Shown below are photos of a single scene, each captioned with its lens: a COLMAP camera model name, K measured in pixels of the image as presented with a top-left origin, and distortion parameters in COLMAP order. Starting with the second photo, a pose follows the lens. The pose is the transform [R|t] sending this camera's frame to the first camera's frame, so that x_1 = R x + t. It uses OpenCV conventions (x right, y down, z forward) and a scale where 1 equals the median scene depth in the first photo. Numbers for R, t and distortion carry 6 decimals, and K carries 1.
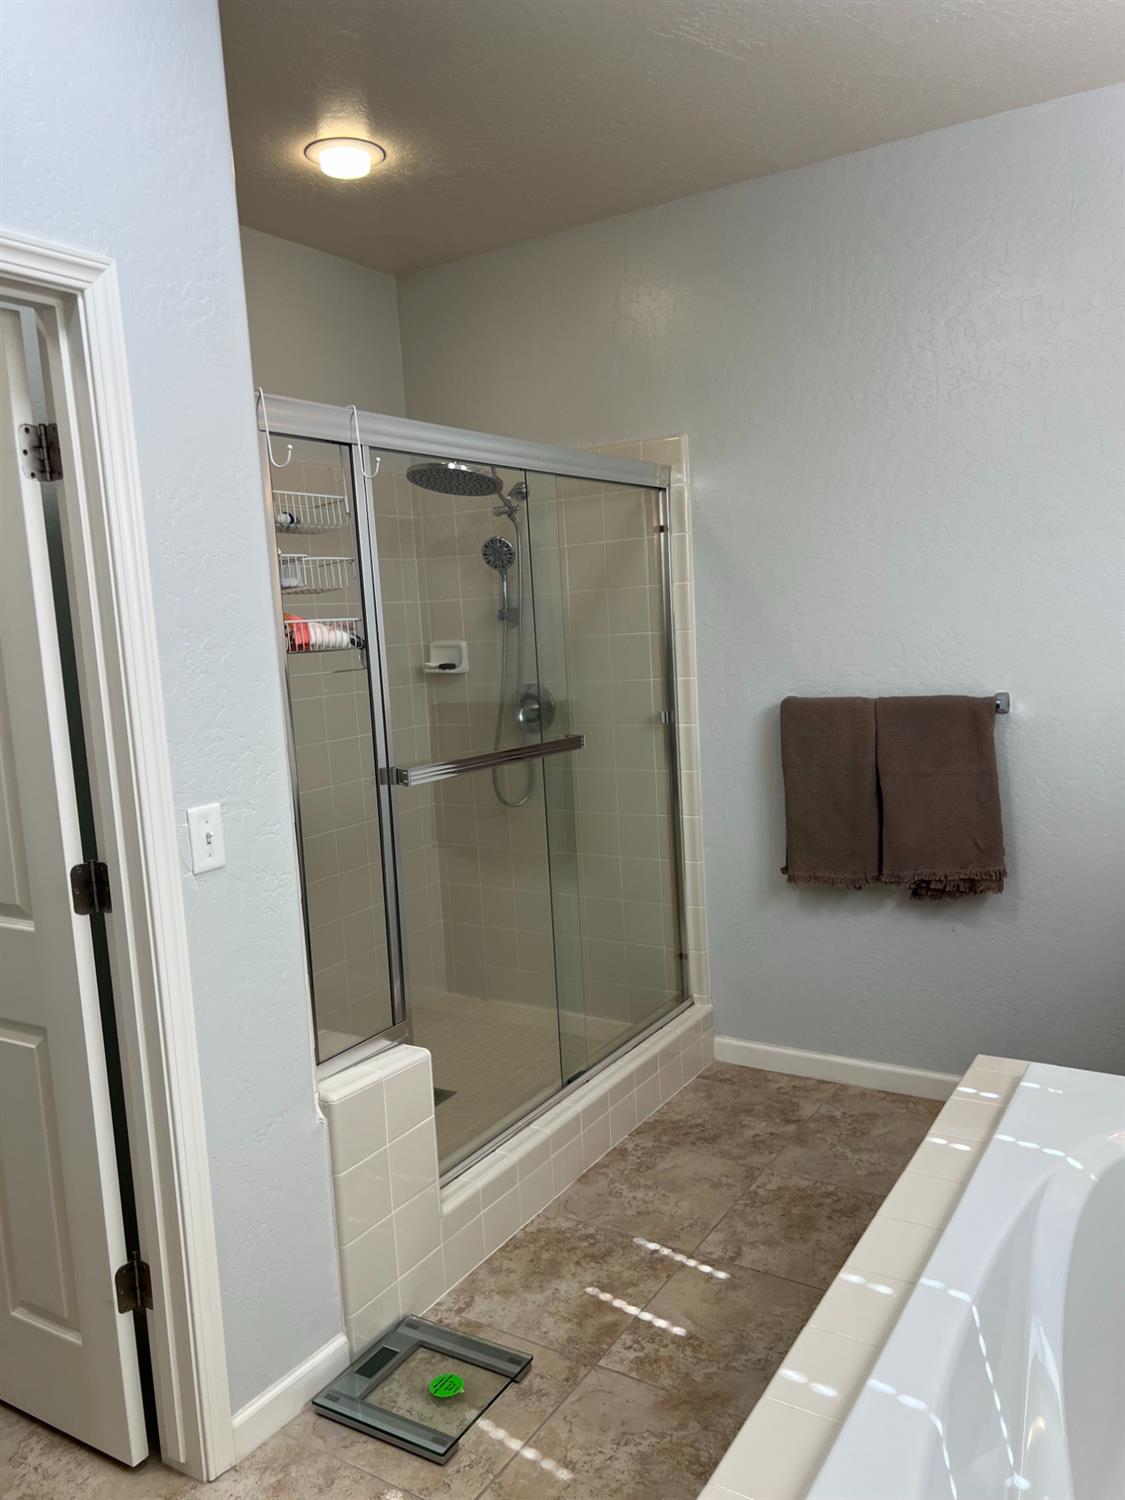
lens RADIAL K [[1119.8, 0, 562.5], [0, 1119.8, 750.0], [0, 0, 1]] dist [0.005982, 0.000565]
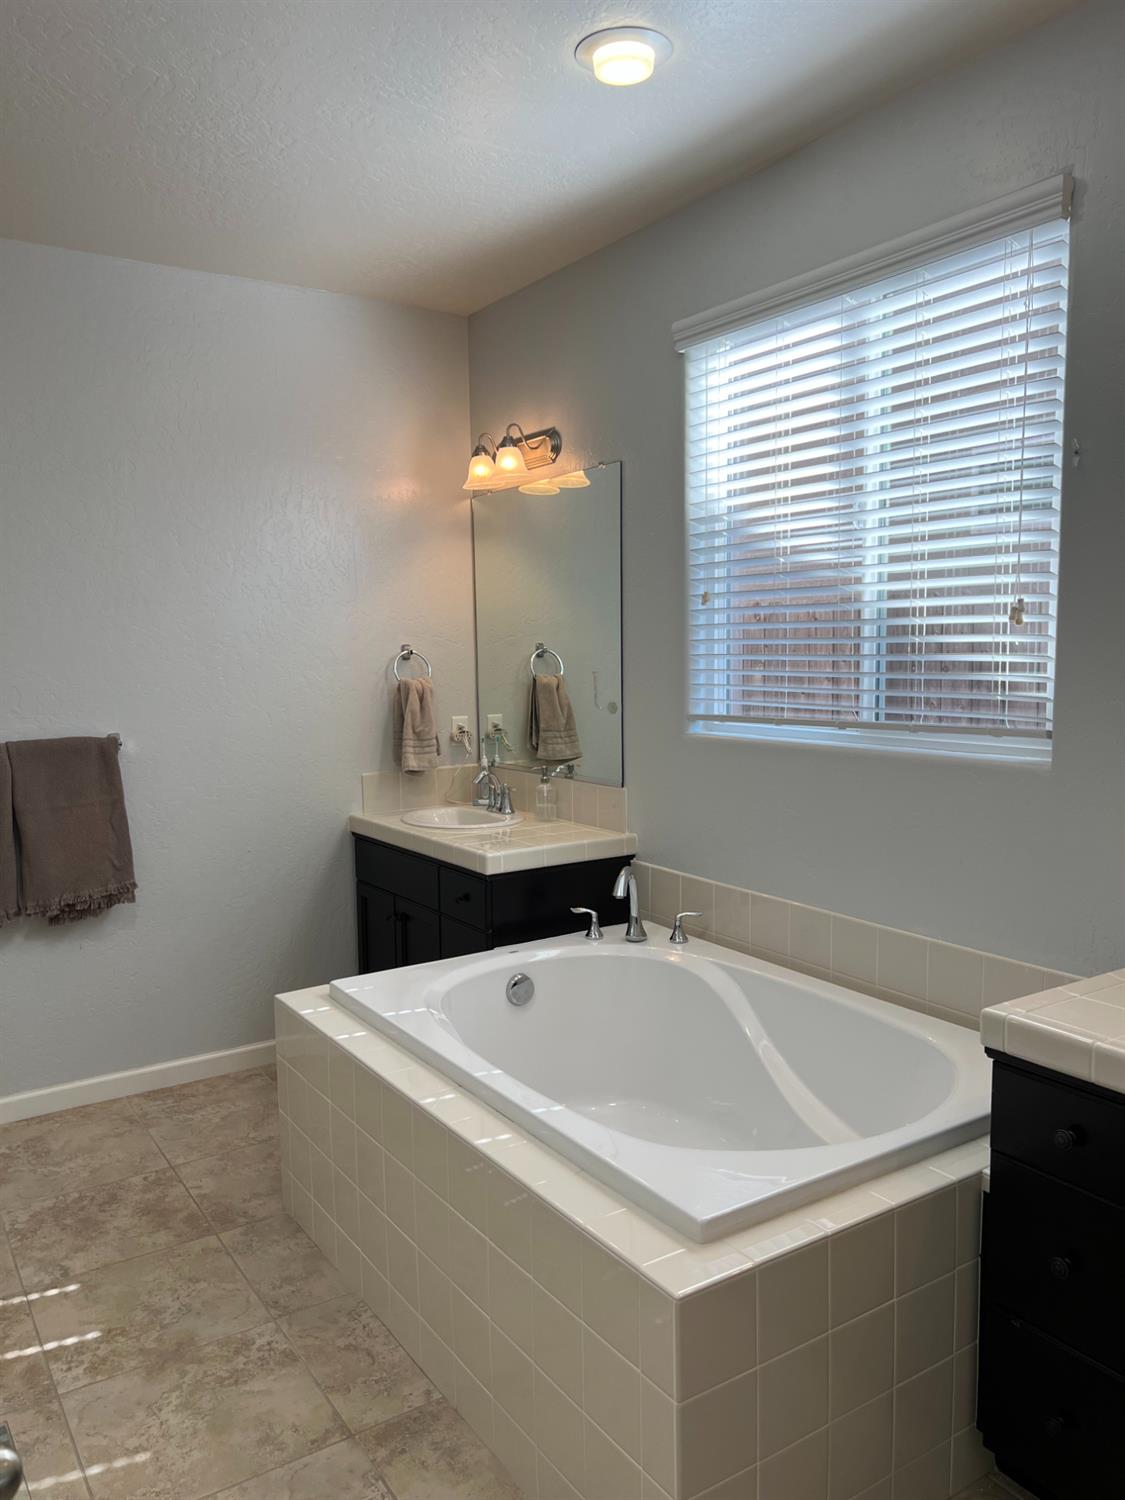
lens RADIAL K [[1108.5, 0, 562.5], [0, 1108.5, 750.0], [0, 0, 1]] dist [0.007716, -0.047935]
pose [[0.404184, -0.040771, 0.913768, -0.596653], [0.102247, 0.994759, -0.000841, 0.019105], [-0.908945, 0.093770, 0.406235, 0.124819]]
